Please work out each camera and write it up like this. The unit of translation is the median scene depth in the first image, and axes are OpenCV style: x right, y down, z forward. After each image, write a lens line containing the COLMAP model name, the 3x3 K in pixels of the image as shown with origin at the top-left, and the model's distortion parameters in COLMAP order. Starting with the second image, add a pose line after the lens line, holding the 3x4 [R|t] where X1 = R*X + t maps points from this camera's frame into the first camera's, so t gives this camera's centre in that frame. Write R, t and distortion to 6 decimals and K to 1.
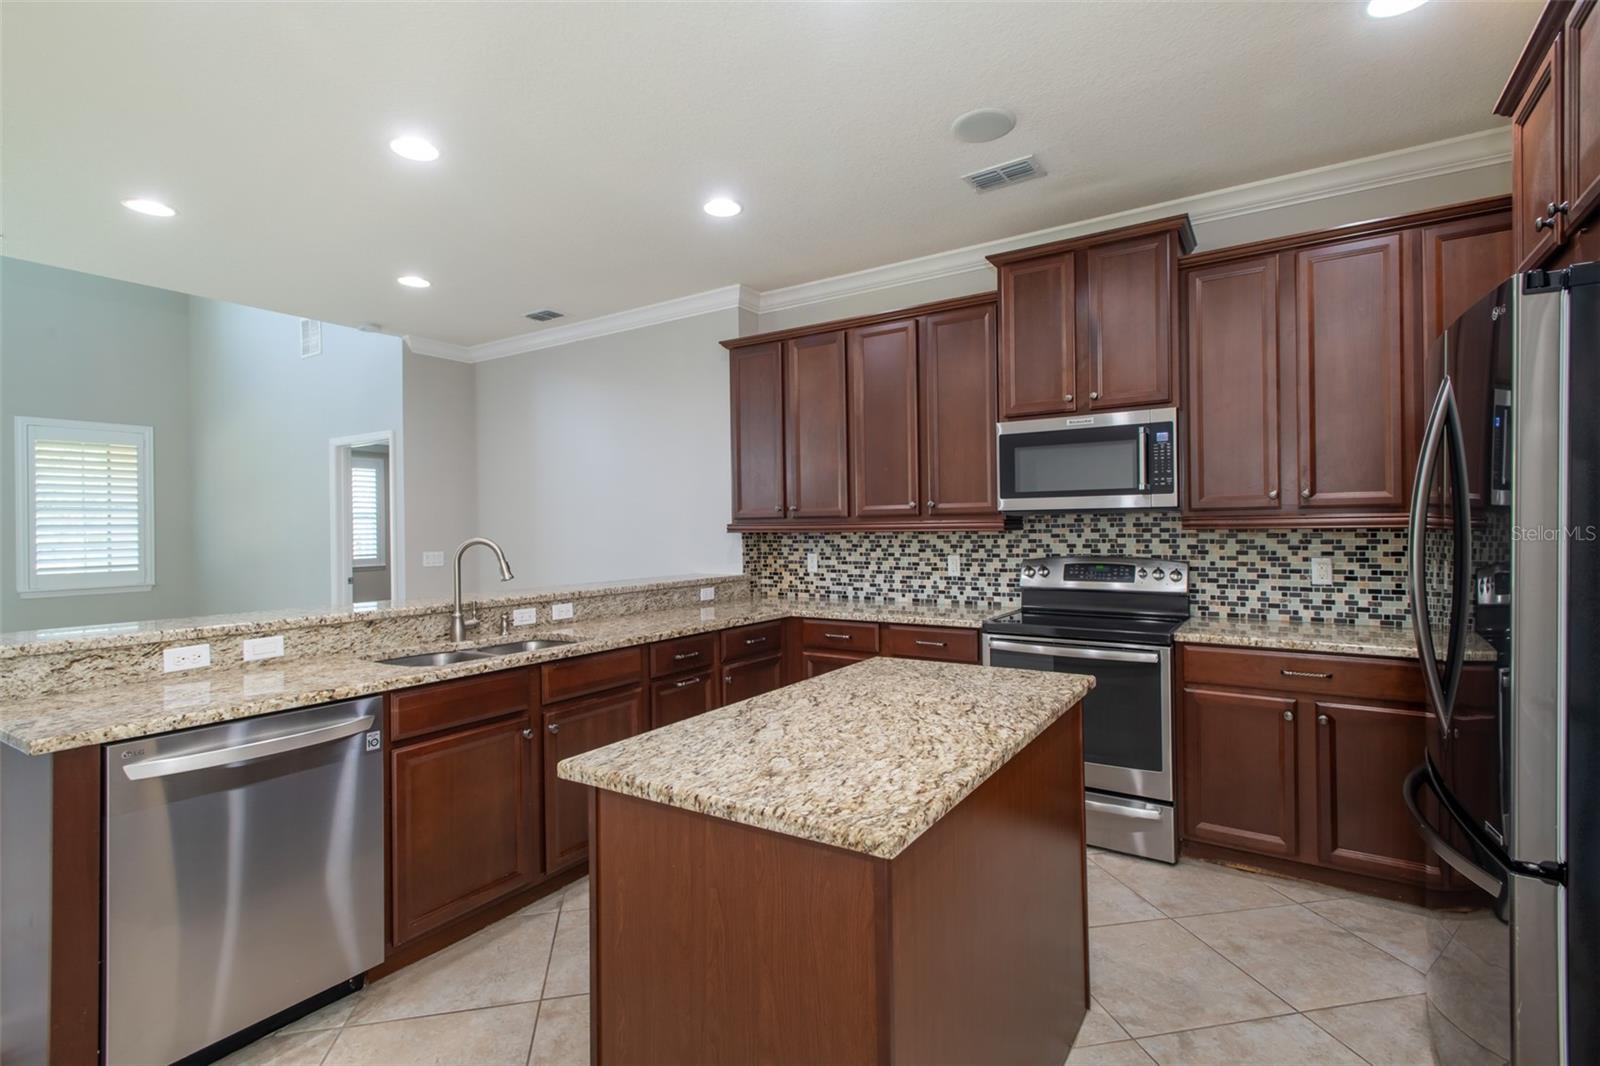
lens RADIAL K [[768.7, 0, 799.0], [0, 768.7, 524.7], [0, 0, 1]] dist [0.013729, -0.001536]
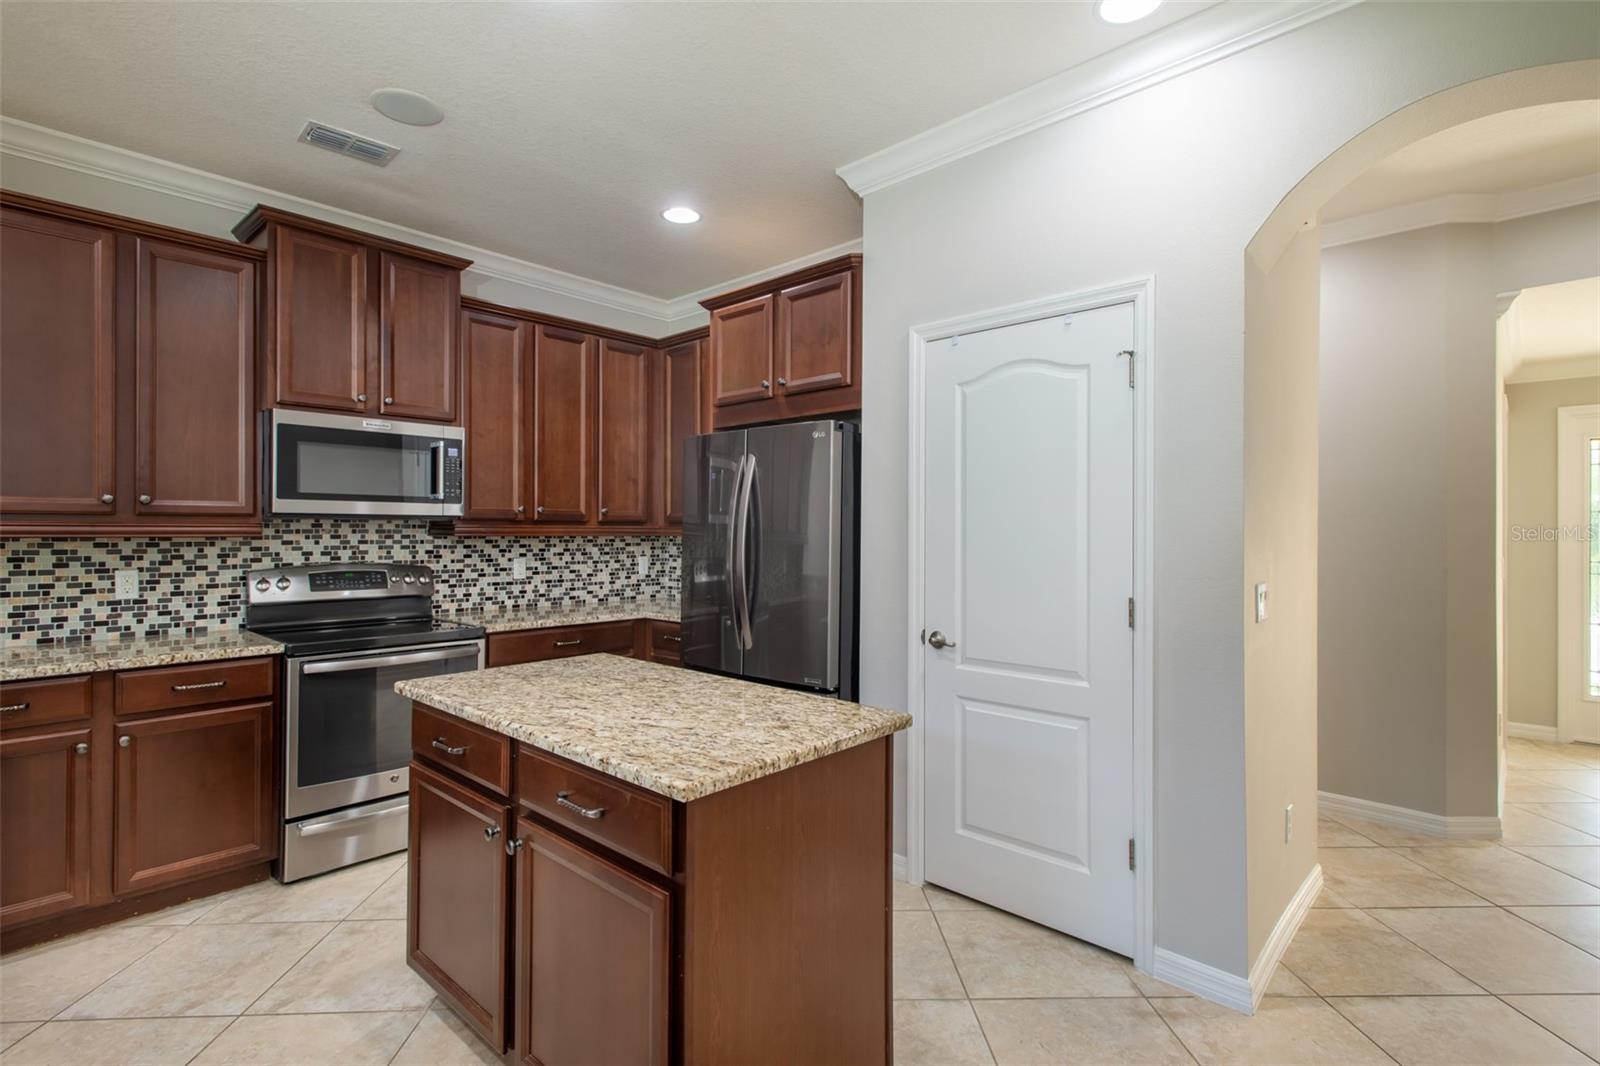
lens RADIAL K [[768.7, 0, 803.4], [0, 768.7, 534.3], [0, 0, 1]] dist [0.013729, -0.001536]
pose [[0.159108, 0.007316, 0.987234, -0.501106], [-0.008608, 0.999945, -0.006022, 0.005511], [-0.987224, -0.007540, 0.159162, 0.300624]]
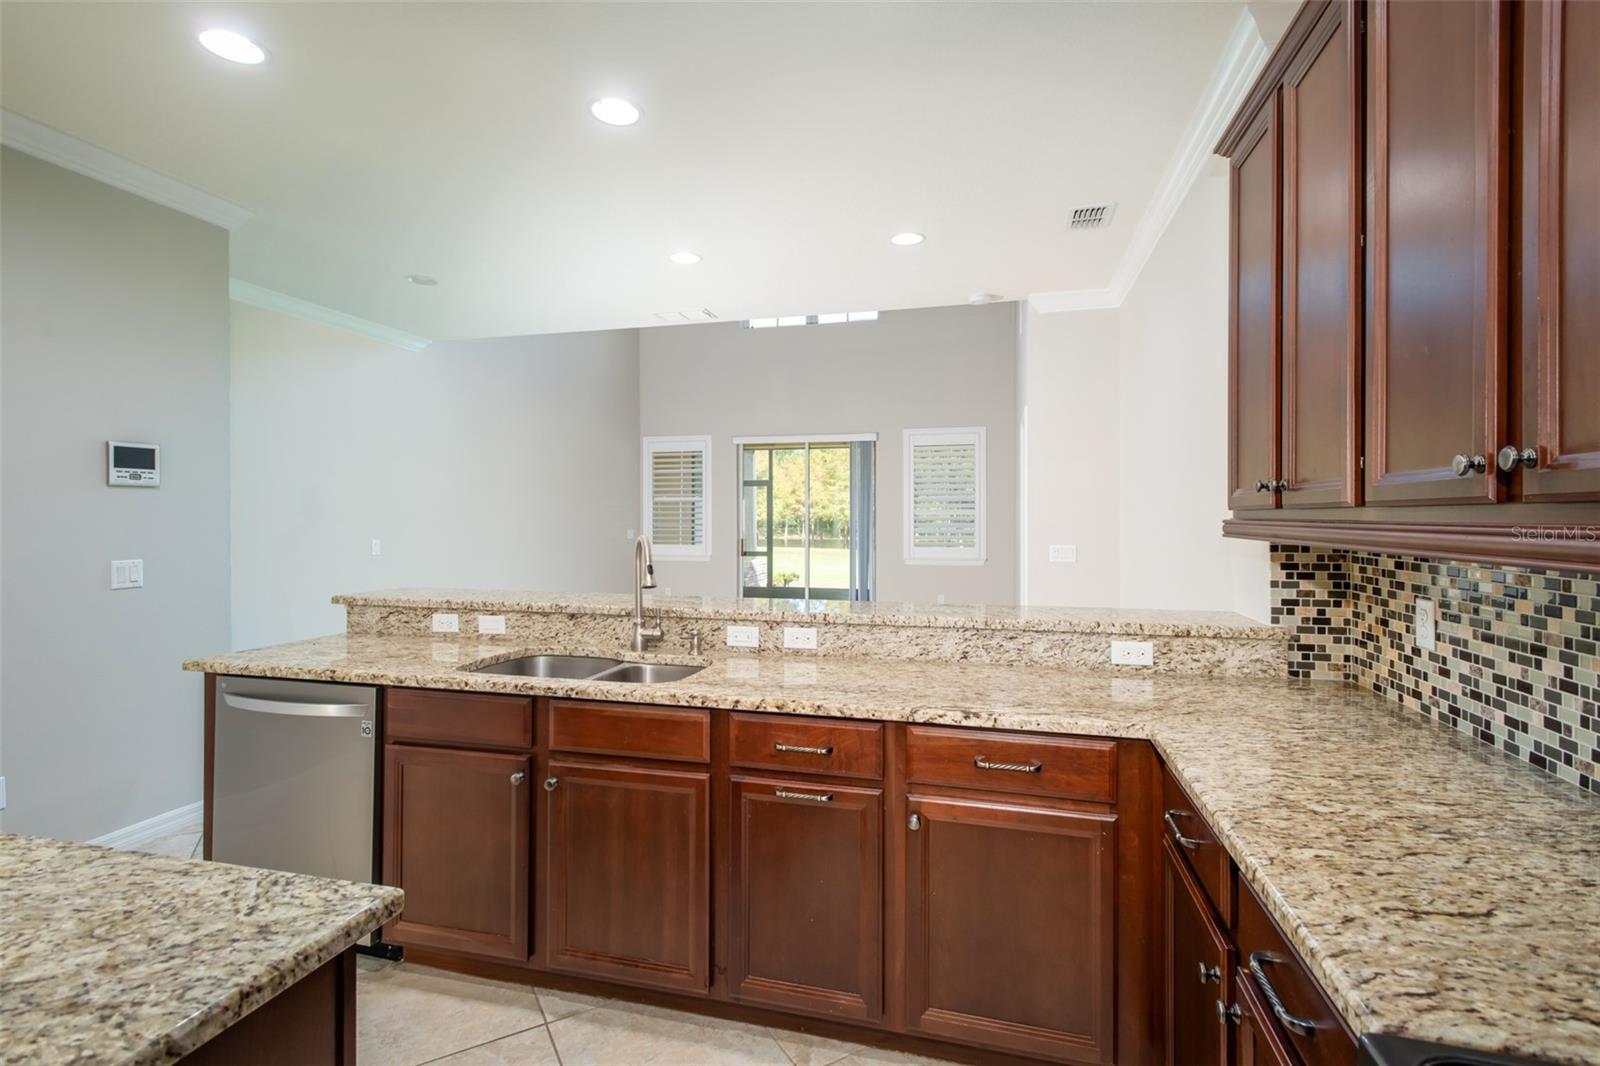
lens RADIAL K [[768.7, 0, 795.2], [0, 768.7, 520.5], [0, 0, 1]] dist [0.013729, -0.001536]
pose [[0.309733, 0.020160, -0.950610, 0.293099], [-0.000430, 0.999778, 0.021062, -0.010640], [0.950823, -0.006115, 0.309673, 0.593998]]
